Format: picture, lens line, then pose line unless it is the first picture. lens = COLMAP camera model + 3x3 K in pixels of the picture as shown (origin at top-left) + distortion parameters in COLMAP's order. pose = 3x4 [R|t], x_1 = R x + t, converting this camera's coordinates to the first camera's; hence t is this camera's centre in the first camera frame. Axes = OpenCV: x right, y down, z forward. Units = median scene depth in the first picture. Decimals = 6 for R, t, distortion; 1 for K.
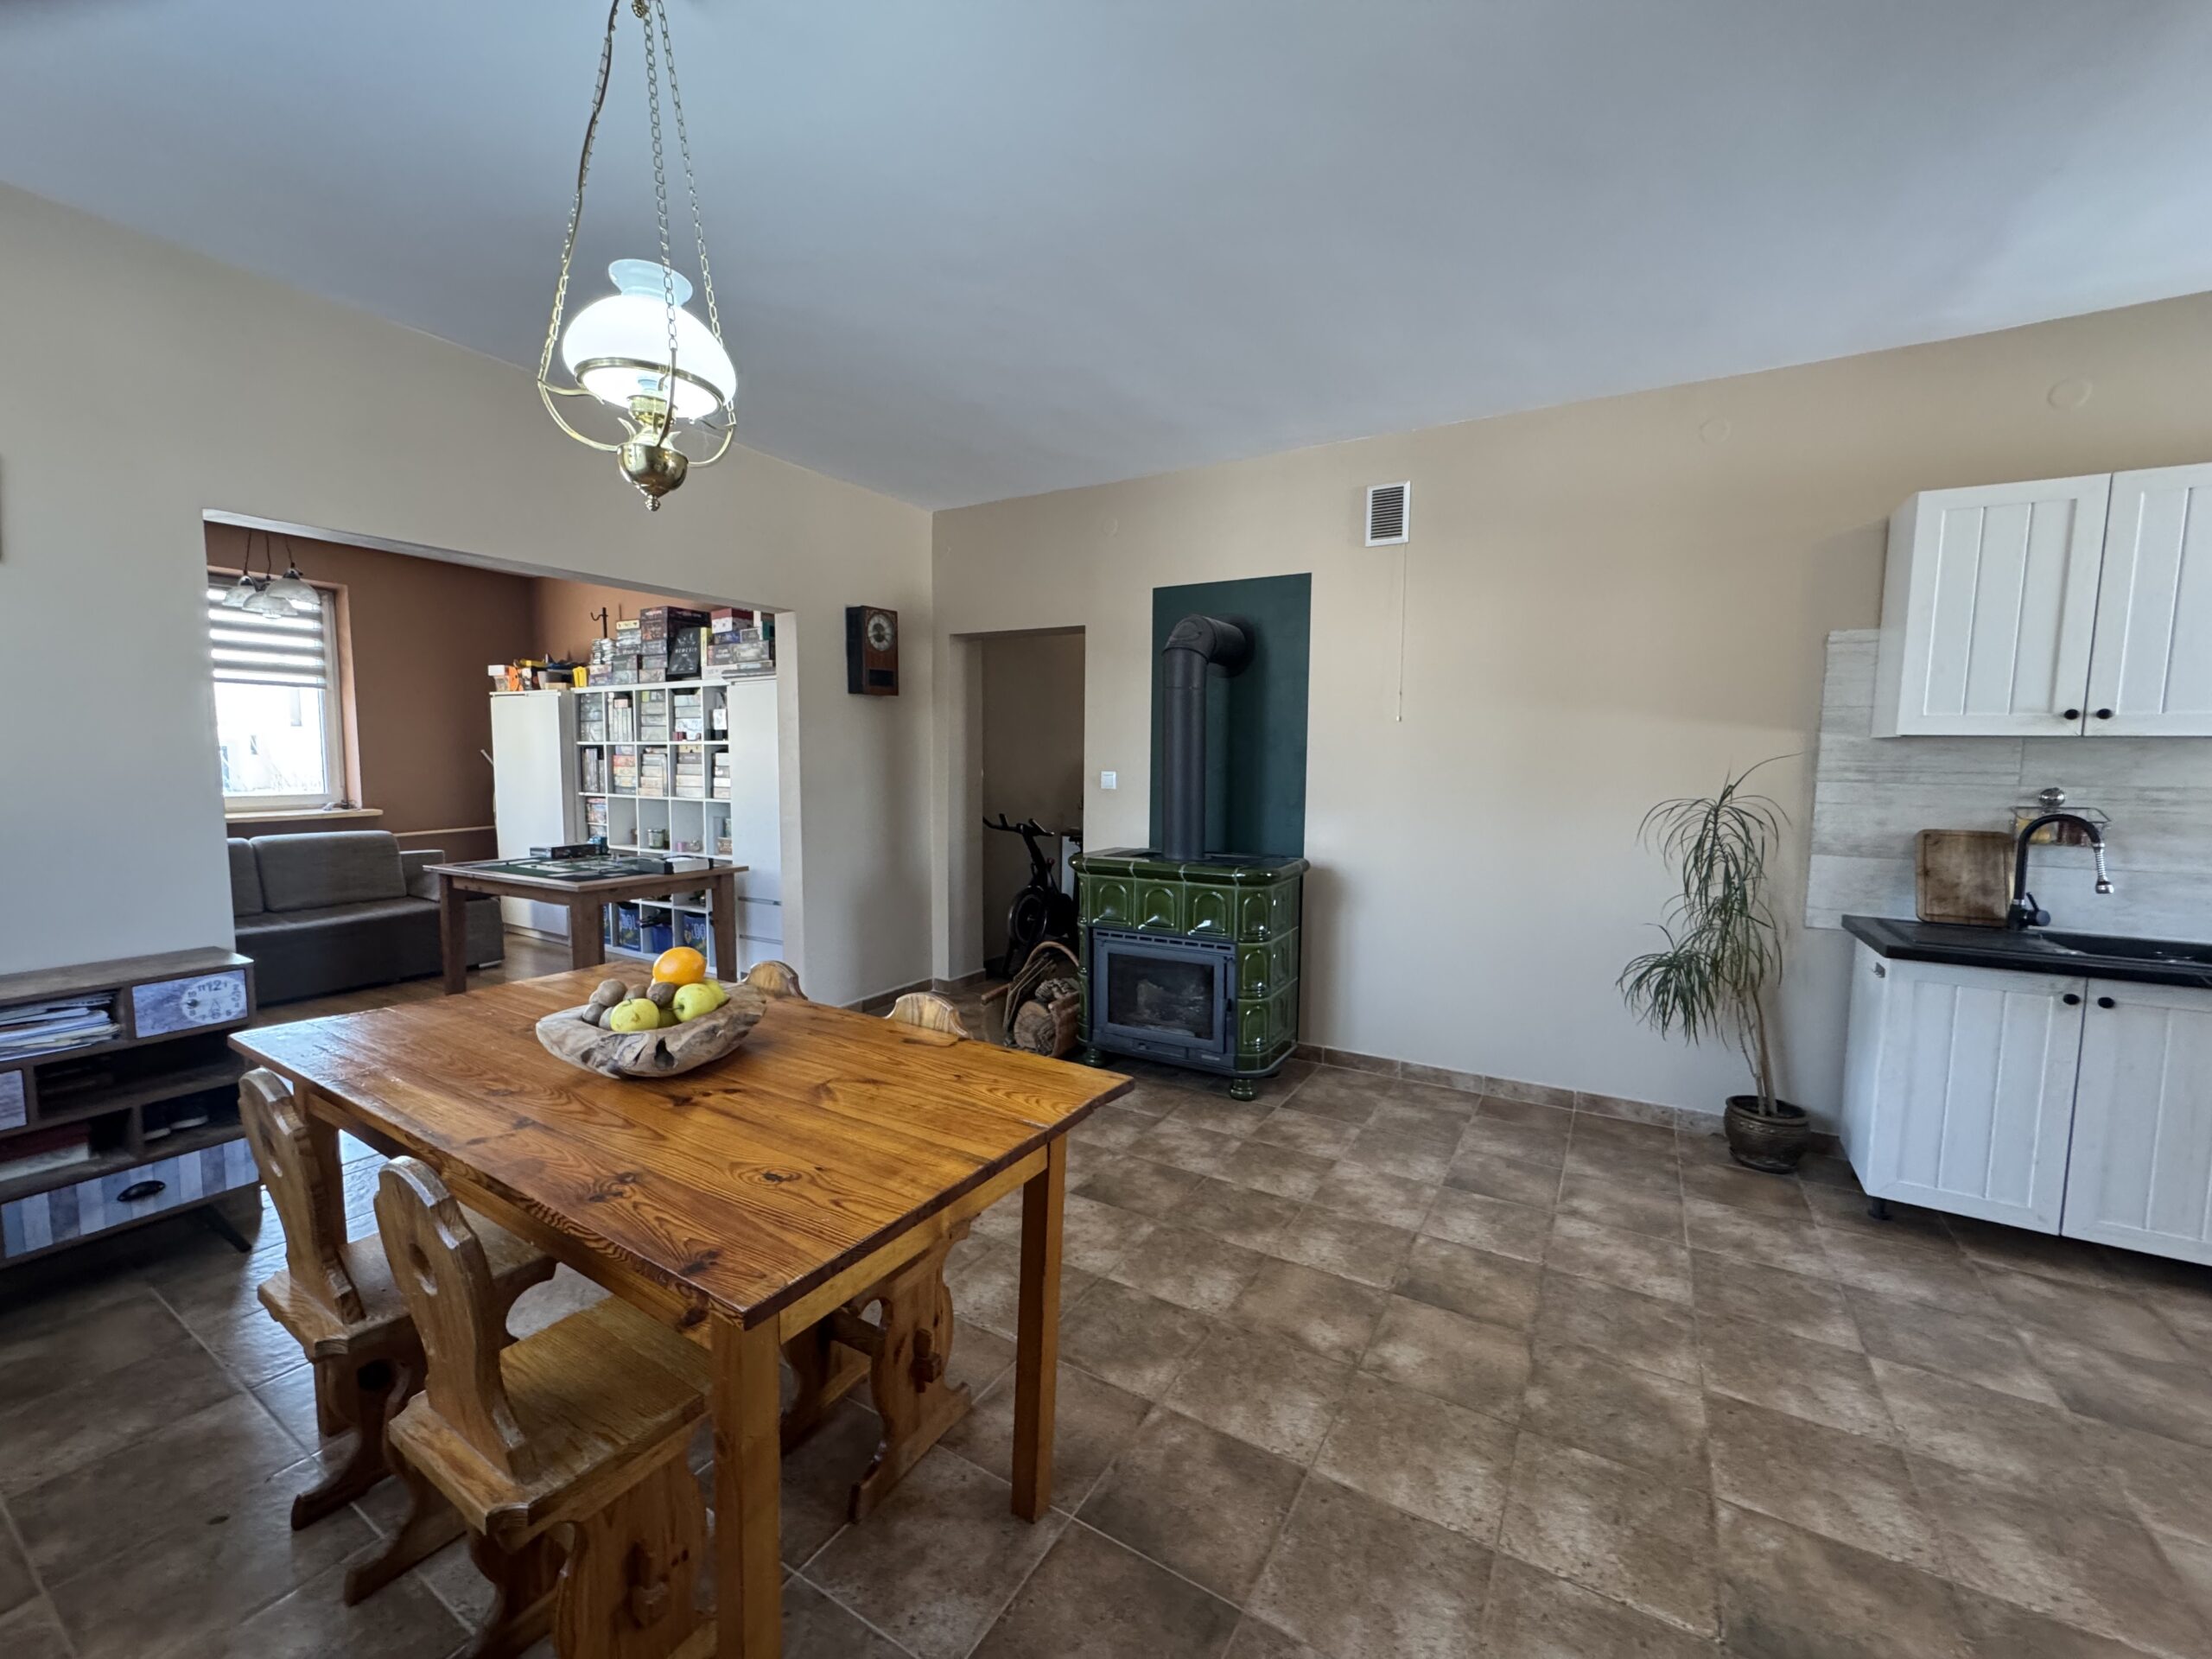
lens RADIAL K [[882.5, 0, 1102.5], [0, 882.5, 828.6], [0, 0, 1]] dist [-0.002450, -0.000155]
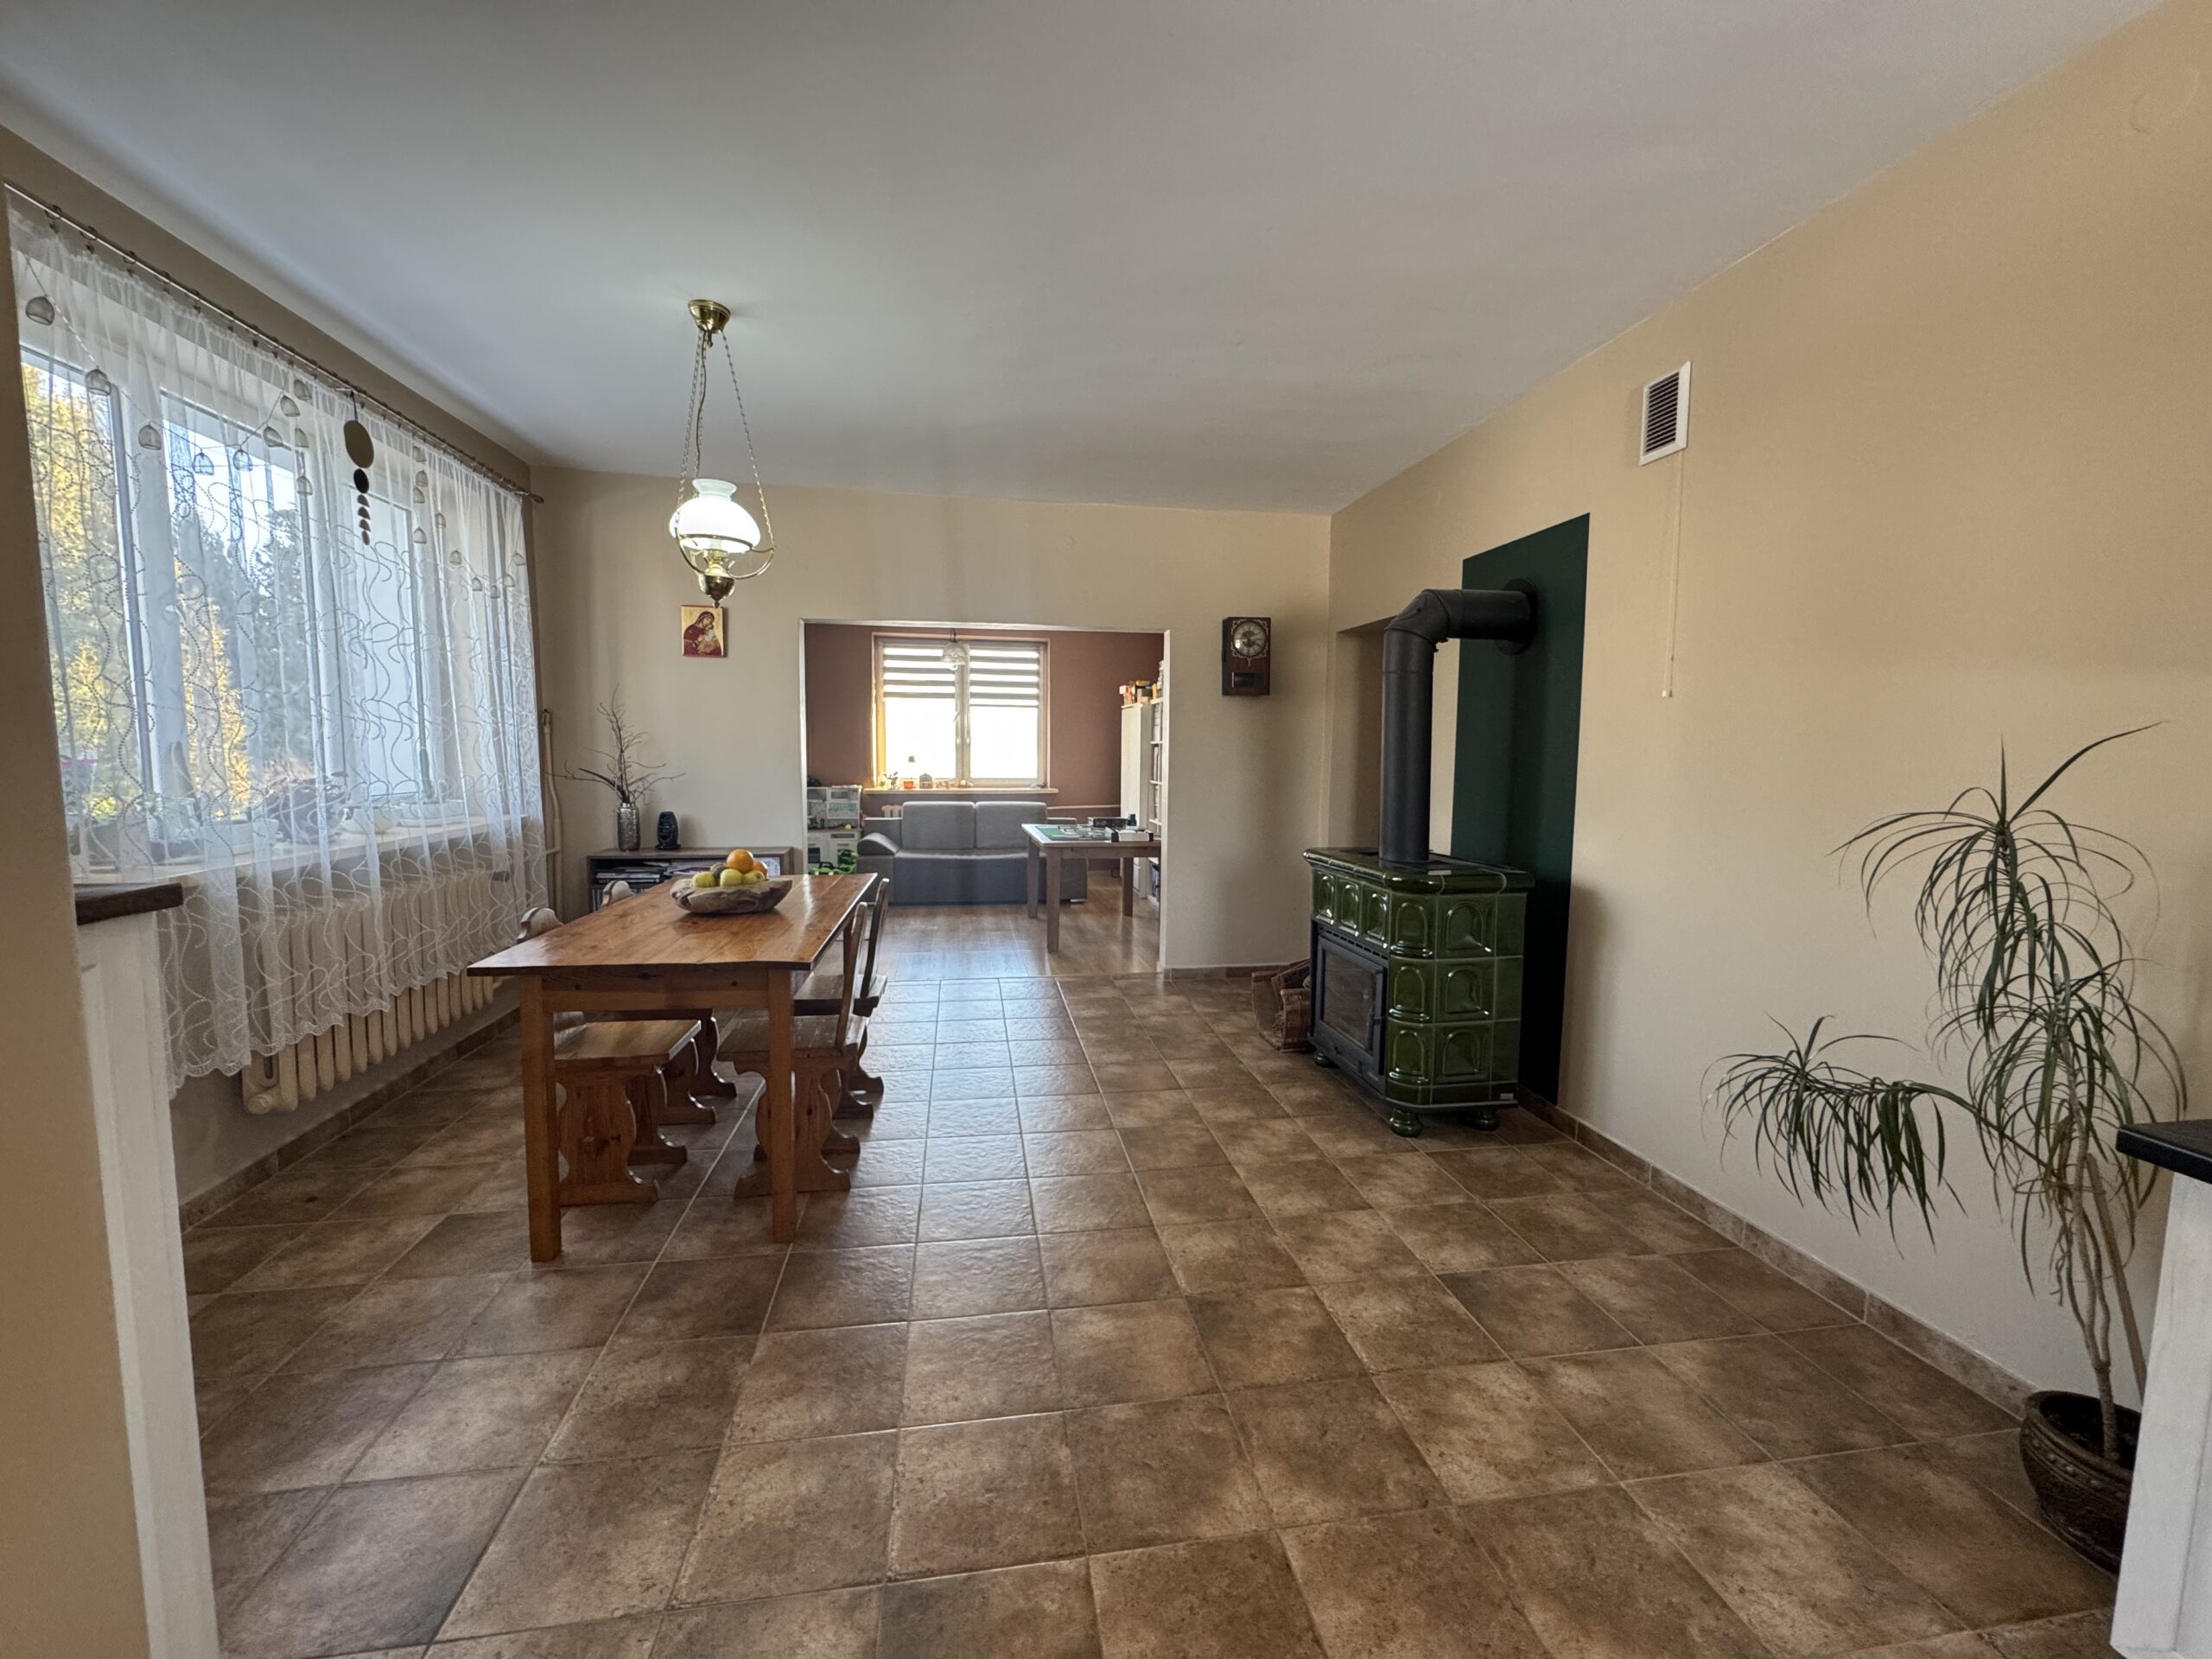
lens RADIAL K [[882.5, 0, 1104.9], [0, 882.5, 829.1], [0, 0, 1]] dist [-0.002450, -0.000155]
pose [[0.644450, 0.065372, -0.761847, 0.757931], [-0.067729, 0.997303, 0.028284, -0.003542], [0.761641, 0.033372, 0.647139, 0.229796]]
